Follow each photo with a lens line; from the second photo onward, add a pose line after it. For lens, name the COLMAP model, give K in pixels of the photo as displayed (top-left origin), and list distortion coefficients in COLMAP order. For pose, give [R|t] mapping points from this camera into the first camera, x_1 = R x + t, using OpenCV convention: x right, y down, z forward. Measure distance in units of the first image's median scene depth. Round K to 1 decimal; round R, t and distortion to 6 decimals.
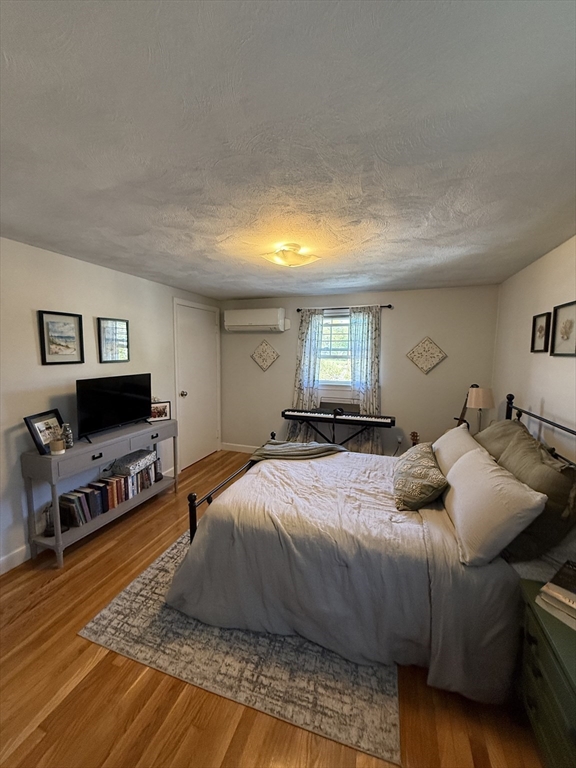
lens RADIAL K [[305.4, 0, 288.2], [0, 305.4, 382.4], [0, 0, 1]] dist [-0.000113, 0.000244]
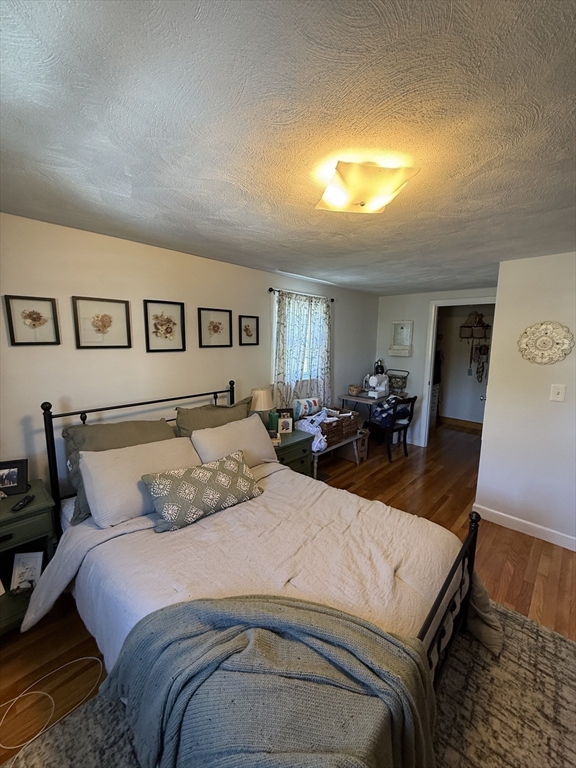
lens RADIAL K [[305.4, 0, 288.2], [0, 305.4, 382.4], [0, 0, 1]] dist [-0.000113, 0.000244]
pose [[-0.904516, -0.078577, 0.419137, -0.122788], [0.025242, 0.971288, 0.236564, -0.179080], [-0.425692, 0.224556, -0.876562, 1.463076]]
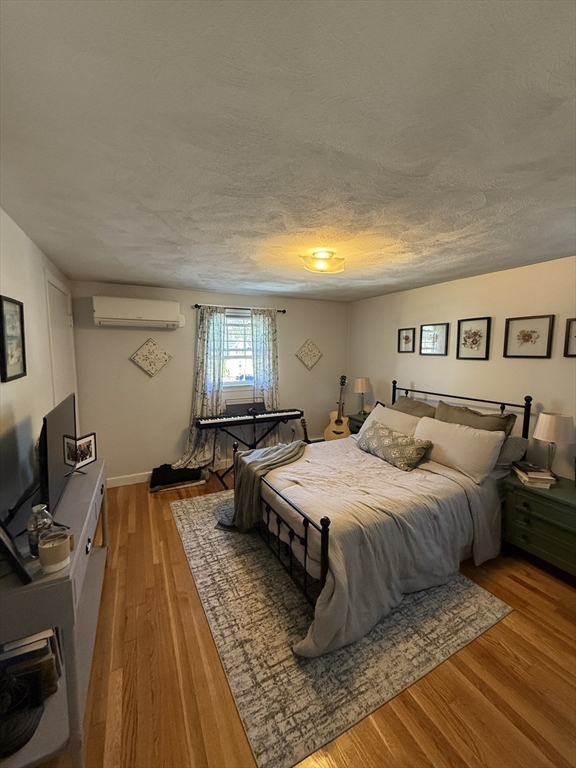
lens RADIAL K [[305.4, 0, 288.2], [0, 305.4, 382.4], [0, 0, 1]] dist [-0.000113, 0.000244]
pose [[0.698716, -0.082089, 0.710674, -0.748801], [0.073274, 0.996382, 0.043051, -0.058095], [-0.711637, 0.021994, 0.702203, 0.331740]]
